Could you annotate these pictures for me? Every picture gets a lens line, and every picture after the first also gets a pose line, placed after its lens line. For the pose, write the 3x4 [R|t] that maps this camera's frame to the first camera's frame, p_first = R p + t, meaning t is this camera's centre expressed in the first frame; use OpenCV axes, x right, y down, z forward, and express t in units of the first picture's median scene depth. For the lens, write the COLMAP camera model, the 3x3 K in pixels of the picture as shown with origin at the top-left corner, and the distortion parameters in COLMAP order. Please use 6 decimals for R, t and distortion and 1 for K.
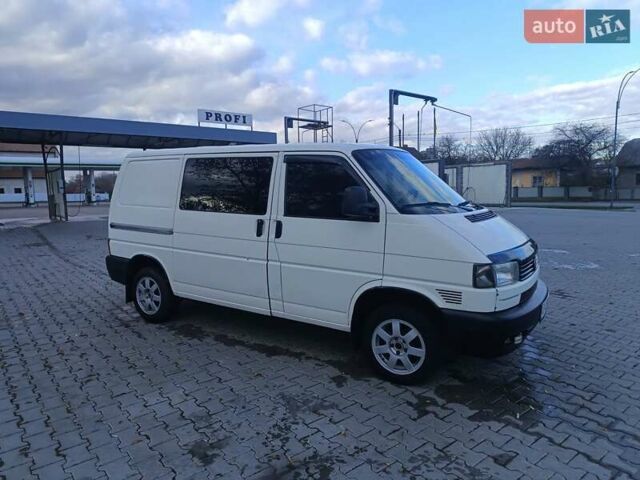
lens RADIAL K [[441.1, 0, 320.0], [0, 441.1, 240.0], [0, 0, 1]] dist [0.045553, -0.056464]
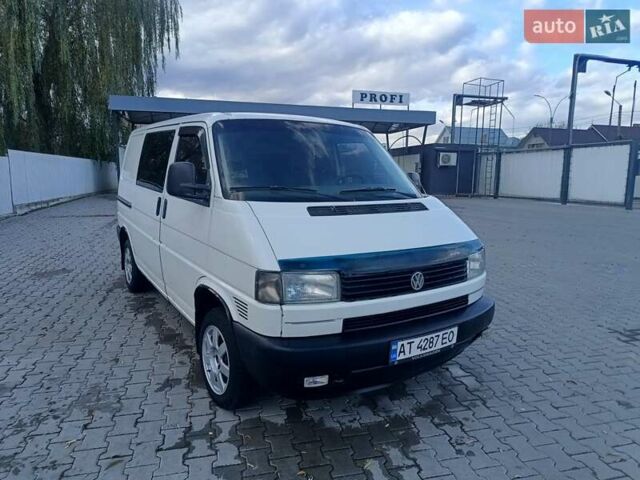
lens RADIAL K [[441.1, 0, 320.0], [0, 441.1, 240.0], [0, 0, 1]] dist [0.045553, -0.056464]
pose [[0.908323, 0.090424, -0.408378, 0.095965], [-0.075024, 0.995740, 0.053608, -0.005581], [0.411486, -0.018056, 0.911237, 0.047482]]
